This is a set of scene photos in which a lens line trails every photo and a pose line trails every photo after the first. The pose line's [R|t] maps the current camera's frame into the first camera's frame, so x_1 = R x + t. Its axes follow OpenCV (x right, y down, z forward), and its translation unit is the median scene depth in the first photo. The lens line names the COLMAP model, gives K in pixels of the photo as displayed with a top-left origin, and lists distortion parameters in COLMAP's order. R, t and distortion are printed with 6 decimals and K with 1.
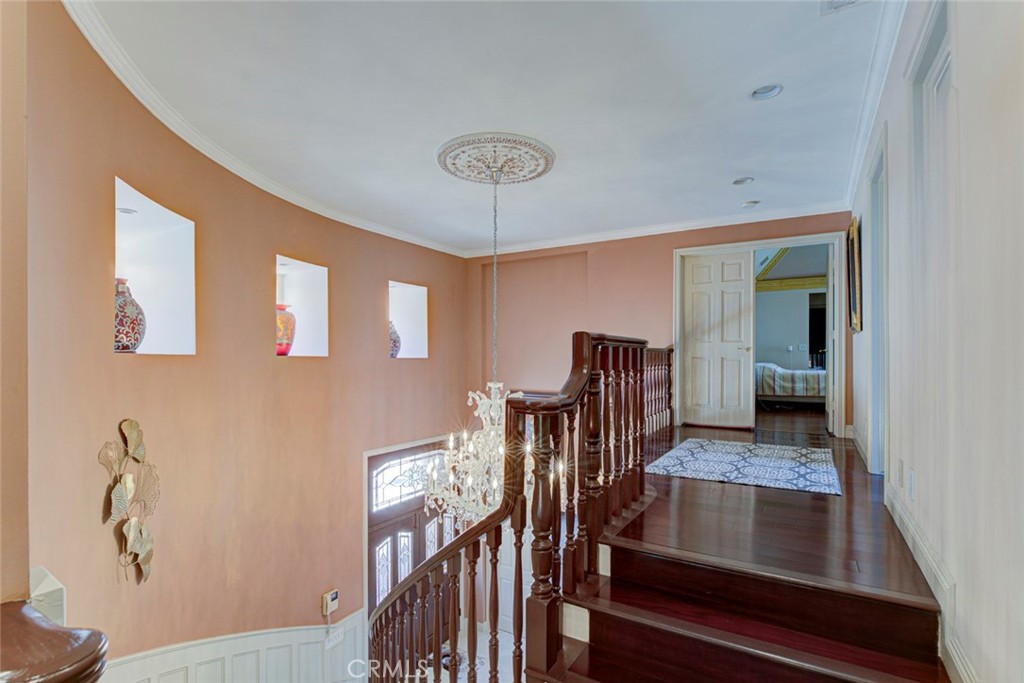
lens RADIAL K [[472.8, 0, 494.8], [0, 472.8, 353.2], [0, 0, 1]] dist [-0.017546, 0.003719]
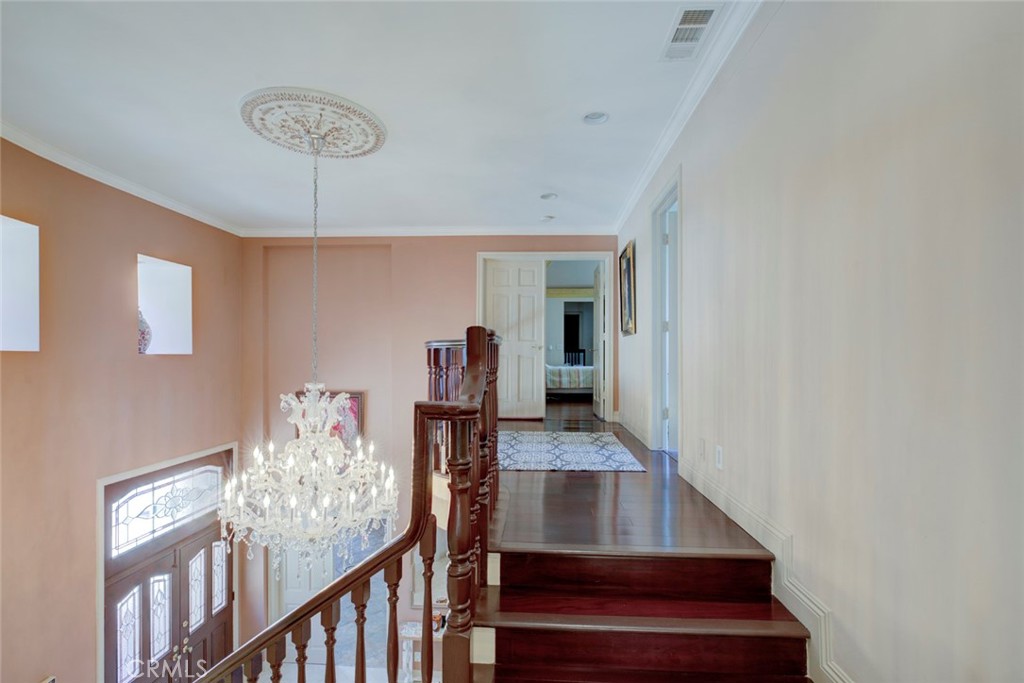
lens RADIAL K [[472.8, 0, 507.7], [0, 472.8, 350.9], [0, 0, 1]] dist [-0.017546, 0.003719]
pose [[0.882860, 0.008504, 0.469560, -0.081180], [-0.008780, 0.999960, -0.001601, 0.001307], [-0.469555, -0.002709, 0.882899, 0.066272]]
